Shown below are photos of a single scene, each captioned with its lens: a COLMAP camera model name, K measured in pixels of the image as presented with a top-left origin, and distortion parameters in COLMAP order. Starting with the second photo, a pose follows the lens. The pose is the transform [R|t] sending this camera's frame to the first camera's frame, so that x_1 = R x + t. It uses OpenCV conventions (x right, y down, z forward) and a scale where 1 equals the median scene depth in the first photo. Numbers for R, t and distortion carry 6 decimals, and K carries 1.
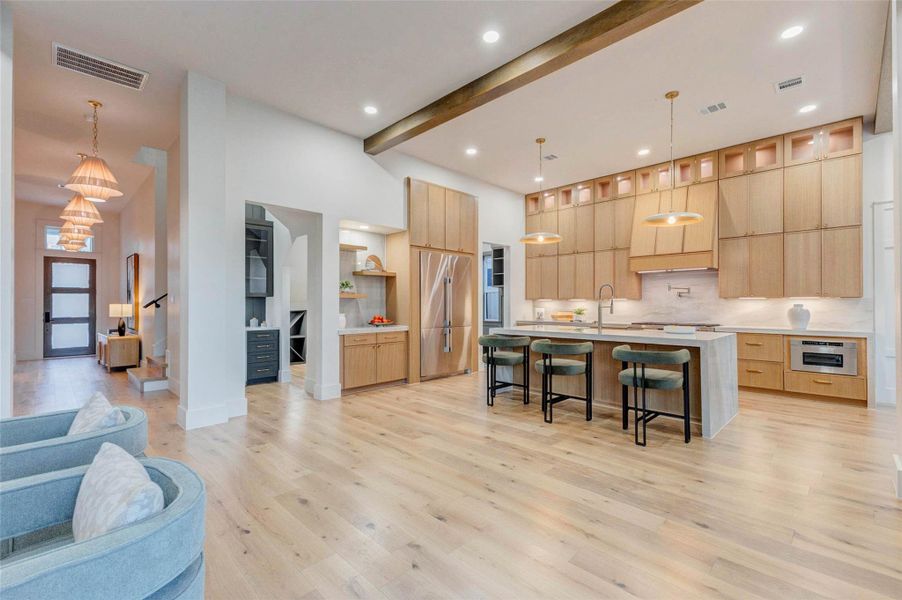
lens RADIAL K [[398.7, 0, 456.4], [0, 398.7, 299.7], [0, 0, 1]] dist [0.021223, -0.003223]
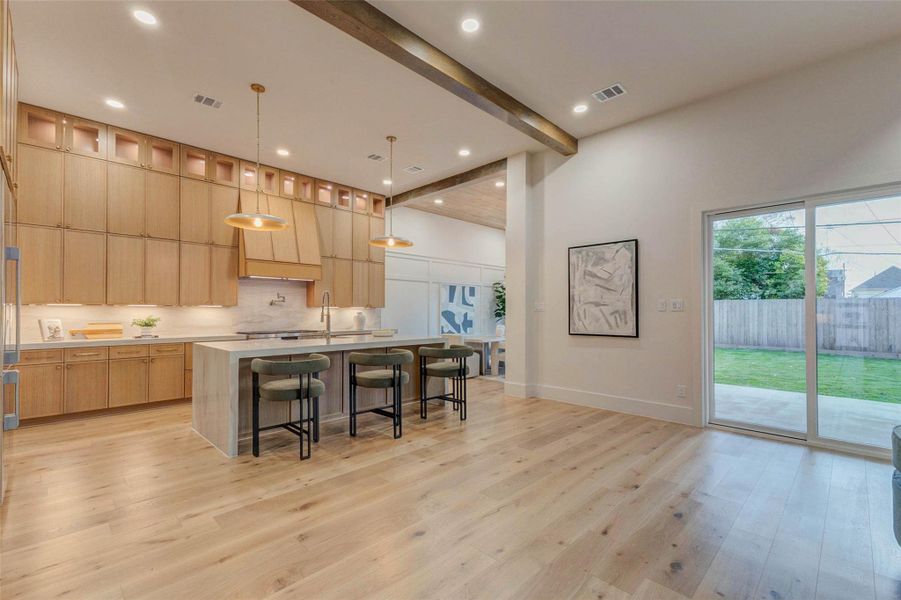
lens RADIAL K [[398.2, 0, 450.9], [0, 398.2, 307.3], [0, 0, 1]] dist [0.021223, -0.003223]
pose [[0.006869, 0.013178, 0.999890, -0.515528], [-0.011688, 0.999846, -0.013097, 0.008139], [-0.999908, -0.011596, 0.007022, 0.633370]]
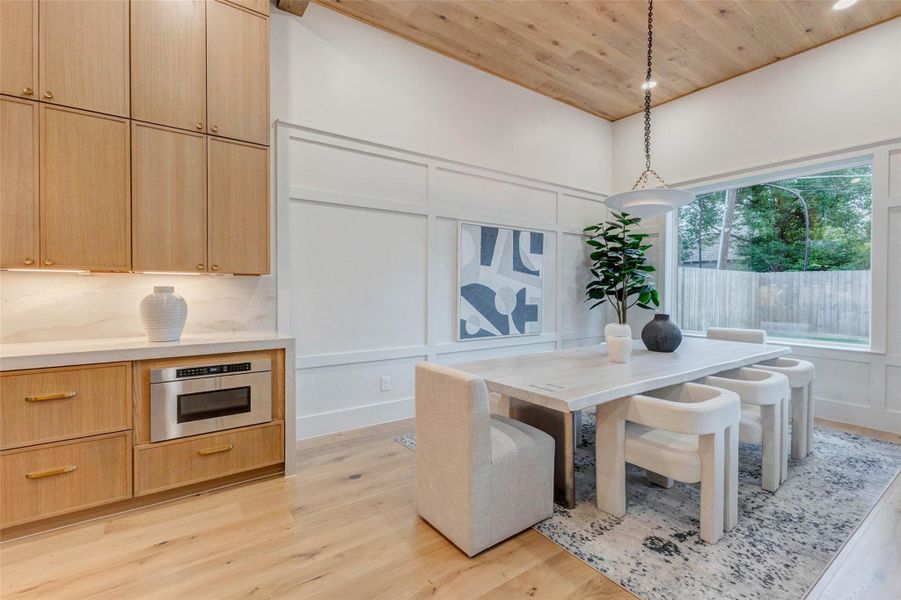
lens RADIAL K [[398.2, 0, 458.3], [0, 398.2, 296.0], [0, 0, 1]] dist [0.021223, -0.003223]
pose [[0.185956, -0.017470, 0.982403, 0.435438], [-0.013700, 0.999699, 0.020371, 0.007438], [-0.982463, -0.017247, 0.185660, 0.556474]]
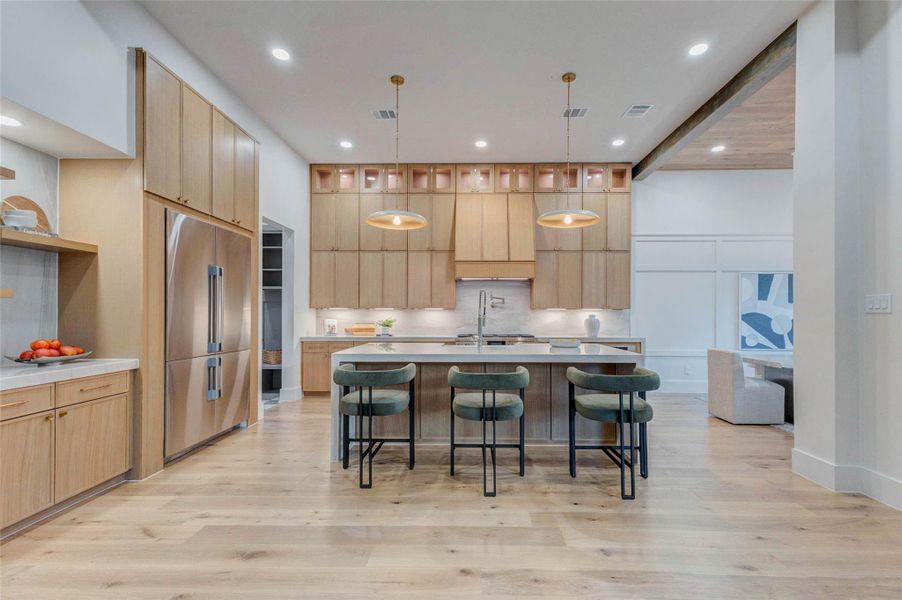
lens RADIAL K [[398.7, 0, 464.4], [0, 398.7, 310.7], [0, 0, 1]] dist [0.021223, -0.003223]
pose [[0.725833, 0.009056, 0.687812, -0.183063], [-0.010920, 0.999939, -0.001642, 0.005027], [-0.687785, -0.006319, 0.725887, 0.404385]]
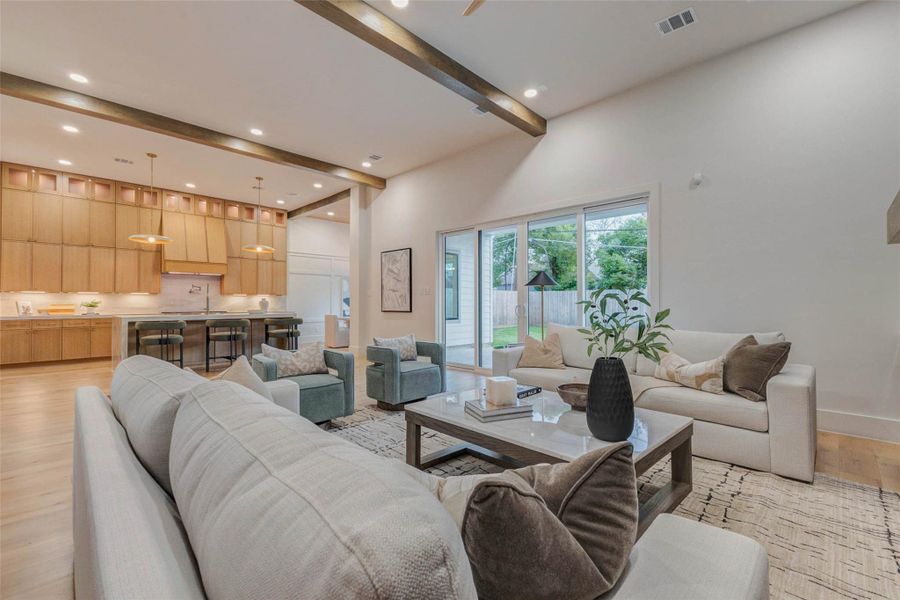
lens RADIAL K [[397.8, 0, 446.3], [0, 397.8, 298.2], [0, 0, 1]] dist [0.021223, -0.003223]
pose [[0.012090, 0.014917, 0.999816, -0.943732], [-0.009008, 0.999850, -0.014808, 0.028360], [-0.999886, -0.008828, 0.012223, 0.121109]]
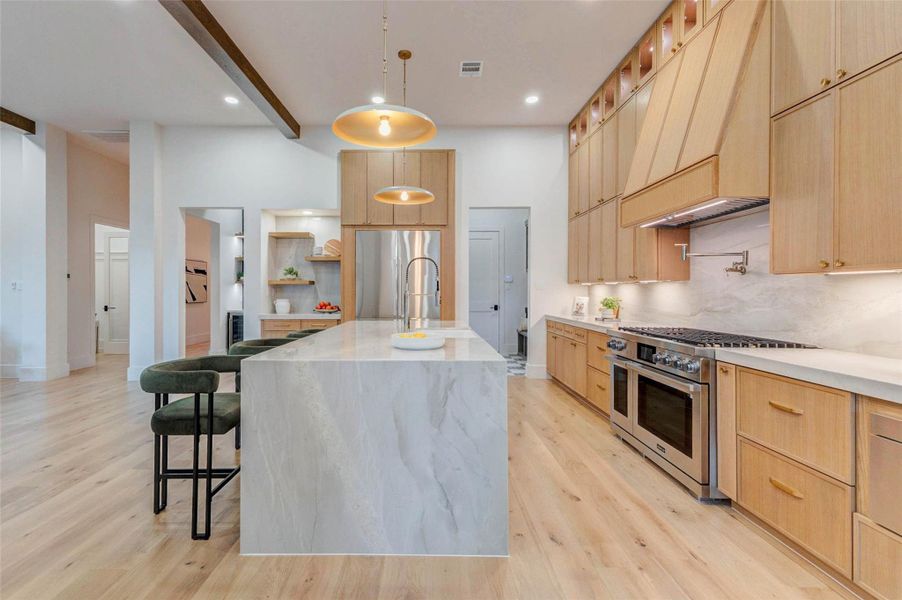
lens RADIAL K [[417.1, 0, 424.2], [0, 417.1, 288.3], [0, 0, 1]] dist [0.017589, -0.001596]
pose [[0.688591, -0.003492, -0.725141, 0.755182], [0.007328, 0.999971, 0.002143, 0.006139], [0.725113, -0.006790, 0.688597, 0.515896]]
